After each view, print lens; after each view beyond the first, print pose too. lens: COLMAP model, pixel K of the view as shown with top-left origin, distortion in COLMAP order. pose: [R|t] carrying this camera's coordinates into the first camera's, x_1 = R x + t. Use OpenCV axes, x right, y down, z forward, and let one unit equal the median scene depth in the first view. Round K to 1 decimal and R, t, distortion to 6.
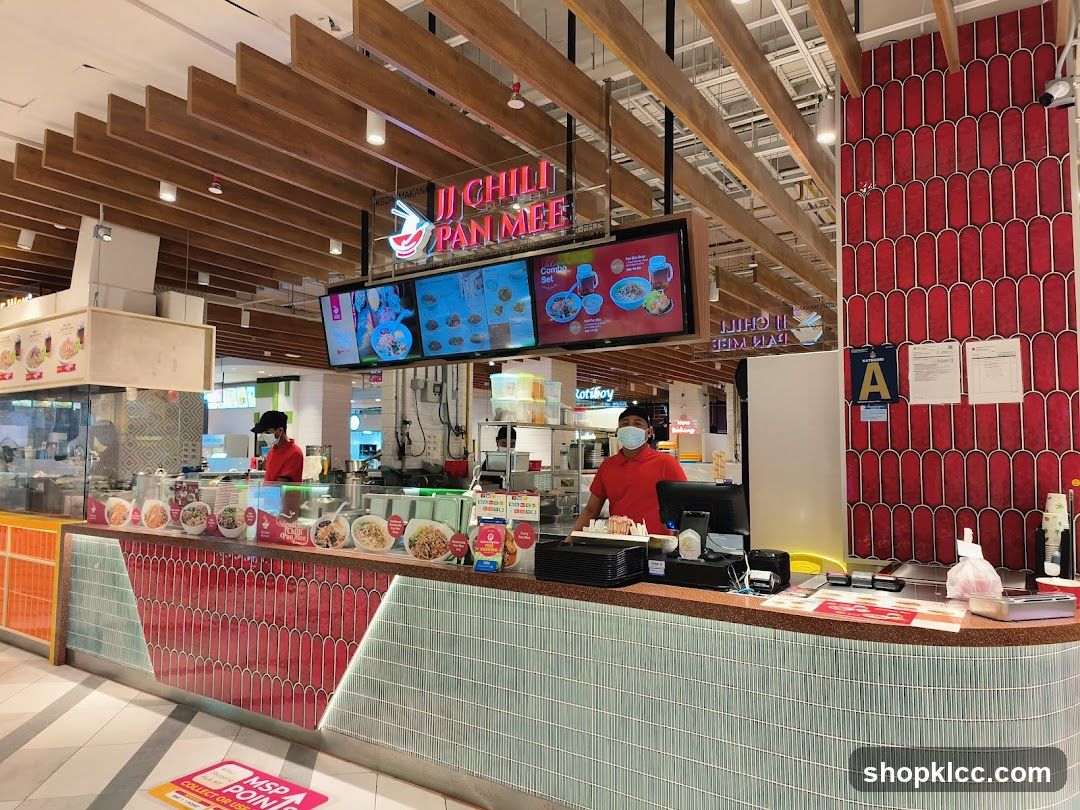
lens RADIAL K [[722.5, 0, 540.0], [0, 722.5, 405.0], [0, 0, 1]] dist [0.046140, 0.007047]
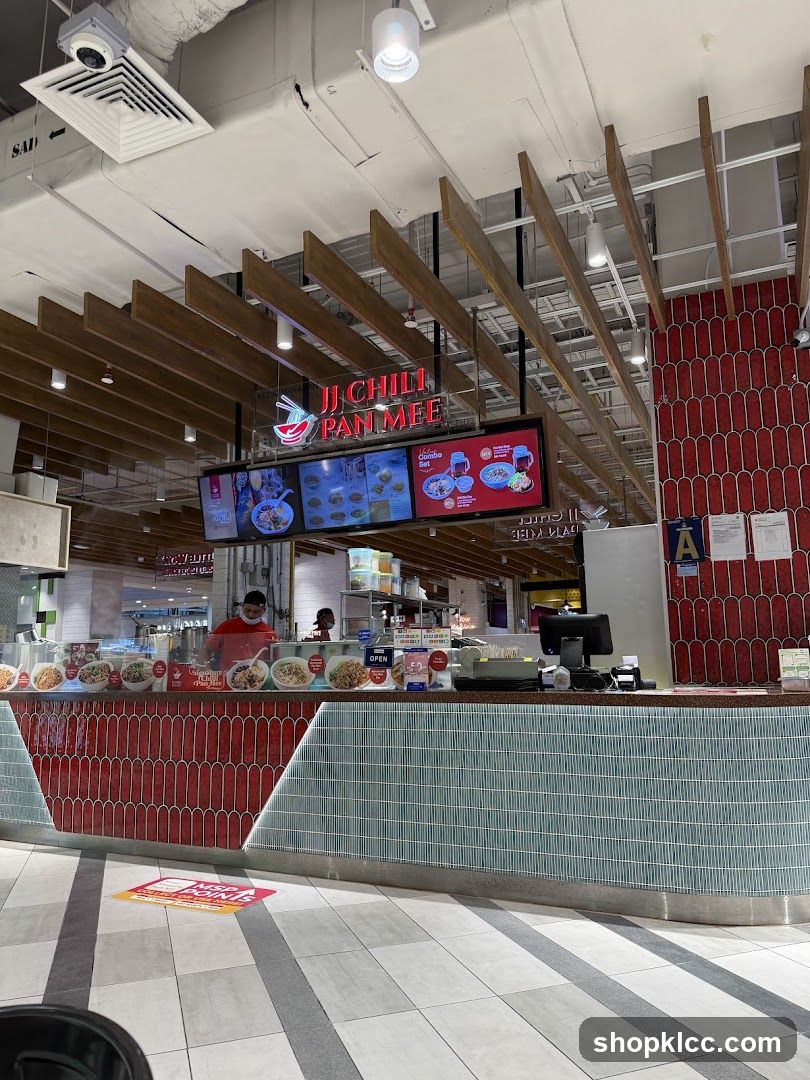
lens RADIAL K [[762.8, 0, 411.6], [0, 762.8, 539.7], [0, 0, 1]] dist [0.085885, -0.004433]
pose [[0.988099, 0.006284, 0.153693, -0.209051], [0.008382, 0.995481, -0.094592, 0.074158], [-0.153593, 0.094755, 0.983581, -0.242890]]
